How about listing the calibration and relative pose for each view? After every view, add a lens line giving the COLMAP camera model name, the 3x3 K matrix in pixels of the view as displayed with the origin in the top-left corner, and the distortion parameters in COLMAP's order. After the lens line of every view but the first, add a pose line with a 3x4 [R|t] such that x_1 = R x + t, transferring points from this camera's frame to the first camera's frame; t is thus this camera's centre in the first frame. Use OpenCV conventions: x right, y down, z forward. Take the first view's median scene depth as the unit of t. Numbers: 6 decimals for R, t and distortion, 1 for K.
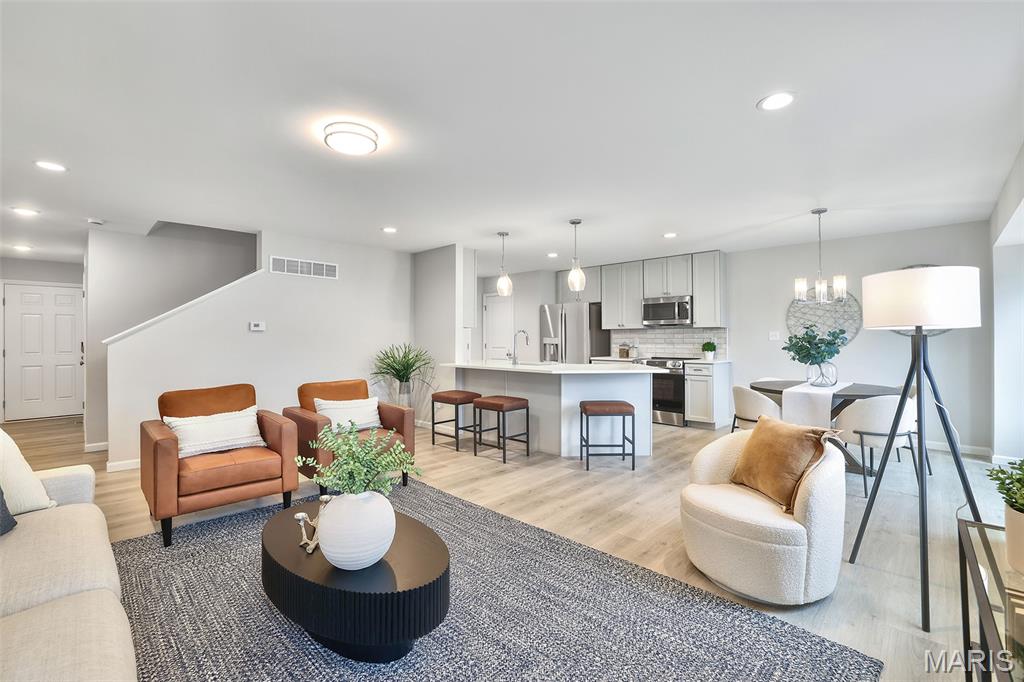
lens RADIAL K [[447.1, 0, 509.9], [0, 447.1, 336.4], [0, 0, 1]] dist [-0.050056, 0.018134]
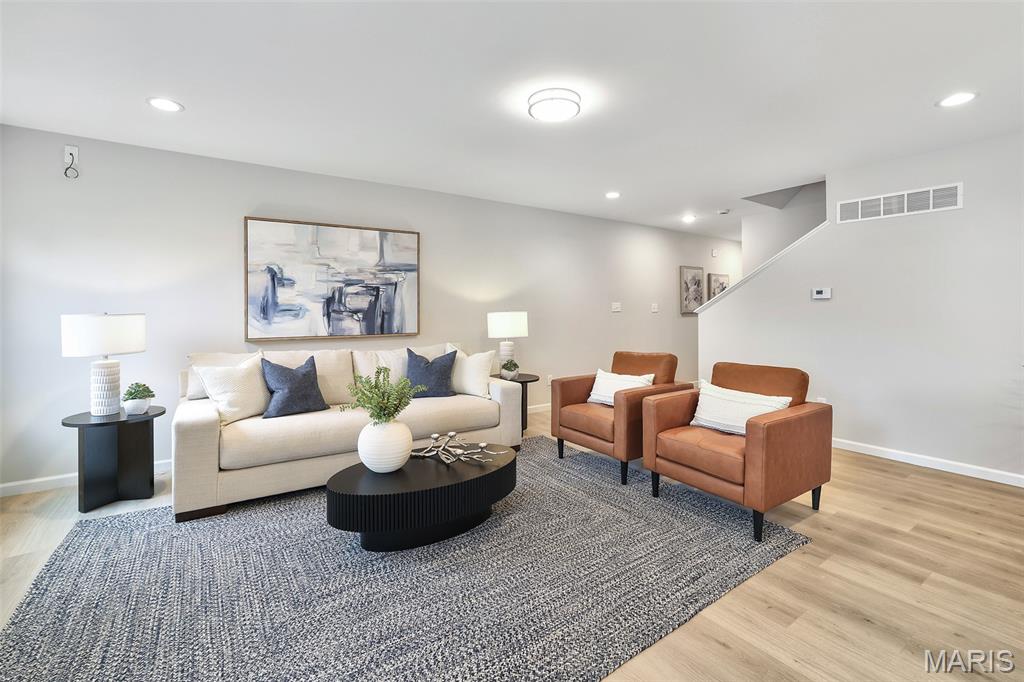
lens RADIAL K [[453.8, 0, 509.2], [0, 453.8, 315.6], [0, 0, 1]] dist [-0.028244, 0.000666]
pose [[-0.193466, 0.016541, -0.980968, 0.265435], [0.007738, 0.999853, 0.015333, 0.000704], [0.981076, -0.004624, -0.193565, 0.452049]]
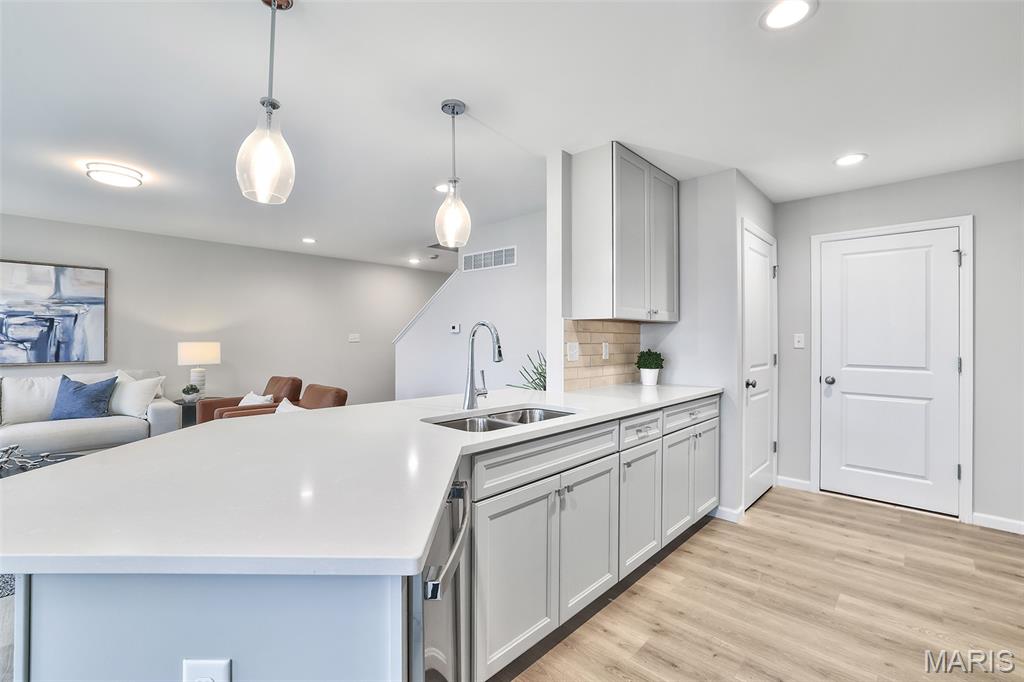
lens RADIAL K [[447.1, 0, 509.9], [0, 447.1, 336.4], [0, 0, 1]] dist [-0.050056, 0.018134]
pose [[0.012016, -0.002233, -0.999925, 0.341291], [0.001438, 0.999997, -0.002215, -0.001523], [0.999927, -0.001412, 0.012019, 0.849617]]
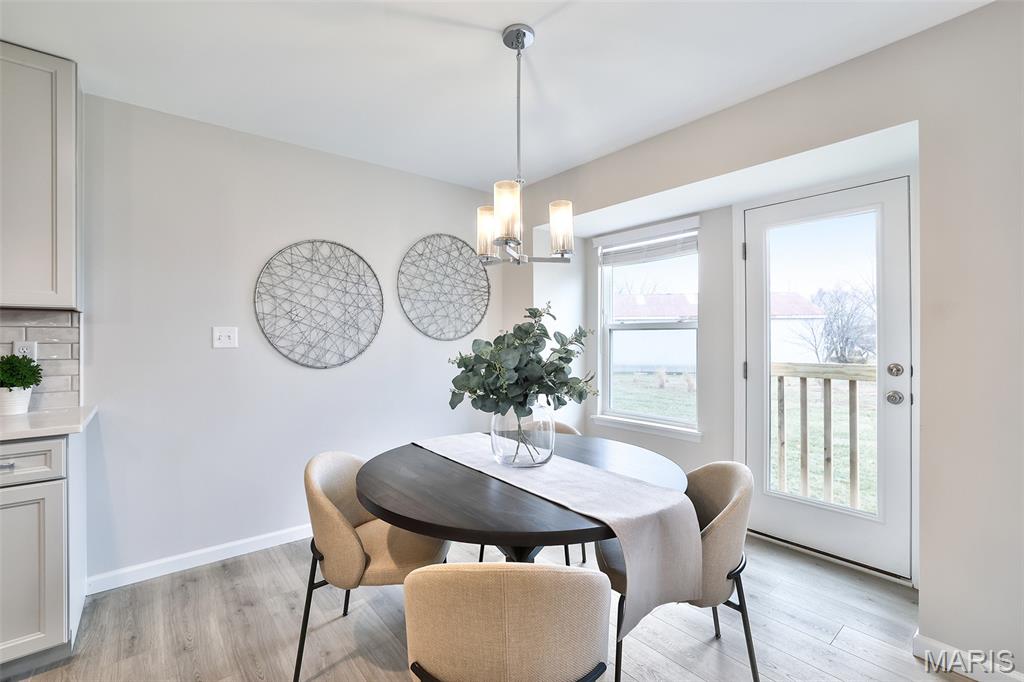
lens RADIAL K [[454.2, 0, 508.7], [0, 454.2, 336.9], [0, 0, 1]] dist [-0.049604, 0.021046]
pose [[0.098774, 0.004391, 0.995100, 0.186743], [-0.006383, 0.999972, -0.003779, -0.001559], [-0.995089, -0.005979, 0.098799, 0.637859]]
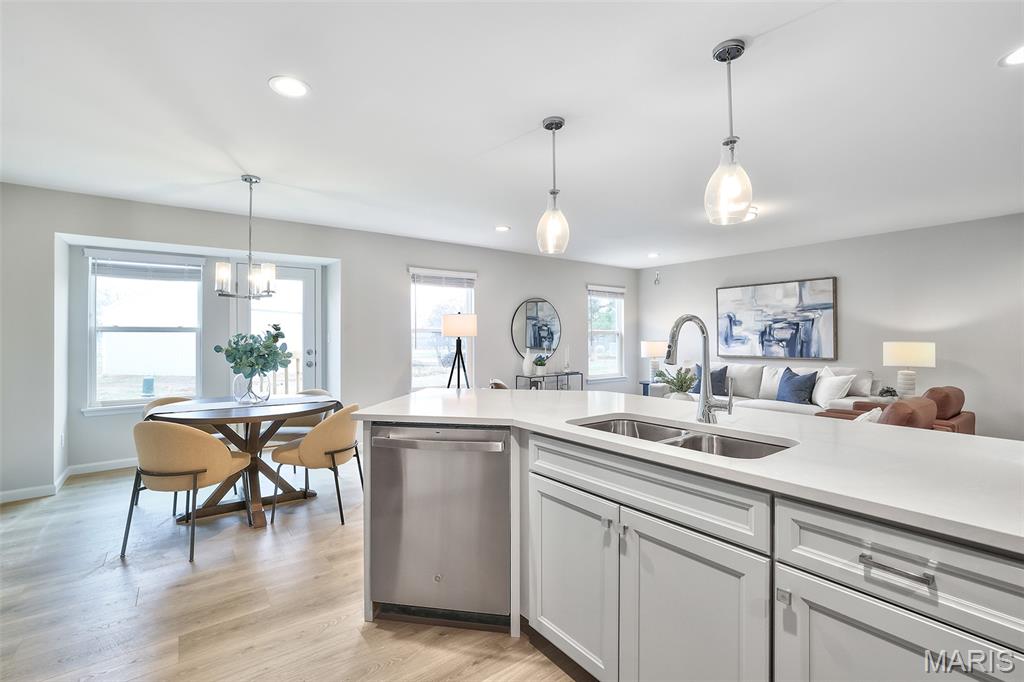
lens RADIAL K [[454.2, 0, 508.7], [0, 454.2, 336.9], [0, 0, 1]] dist [-0.049604, 0.021046]
pose [[-0.986173, 0.004832, 0.165649, 0.075521], [0.003173, 0.999942, -0.010281, 0.003161], [-0.165689, -0.009613, -0.986131, 1.117316]]
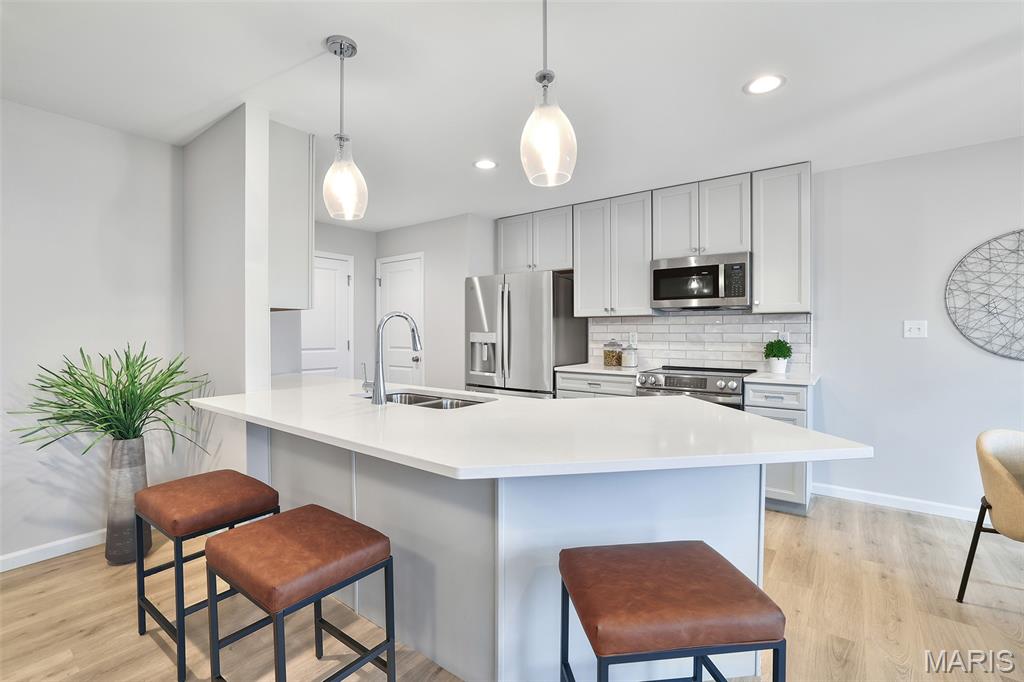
lens RADIAL K [[447.1, 0, 509.9], [0, 447.1, 336.4], [0, 0, 1]] dist [-0.050056, 0.018134]
pose [[0.991949, 0.000405, 0.126635, 0.062516], [-0.002551, 0.999856, 0.016782, -0.000136], [-0.126610, -0.016970, 0.991807, 0.517608]]
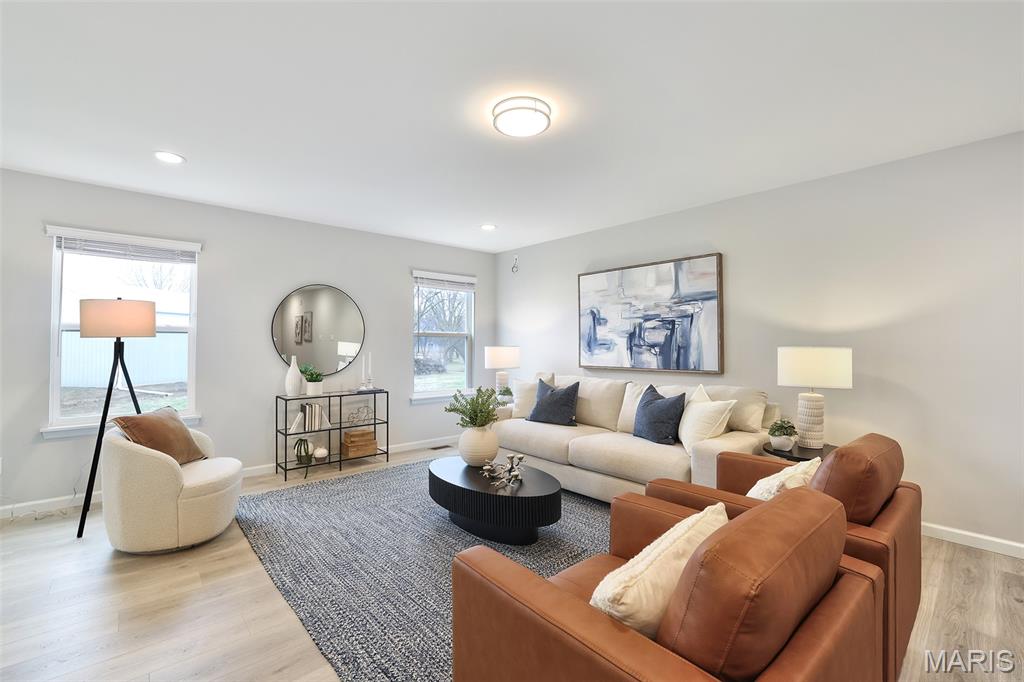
lens RADIAL K [[447.1, 0, 509.9], [0, 447.1, 336.4], [0, 0, 1]] dist [-0.050056, 0.018134]
pose [[-0.997149, 0.003343, 0.075381, -0.167134], [0.001419, 0.999672, -0.025560, 0.005838], [-0.075442, -0.025381, -0.996827, 0.776388]]
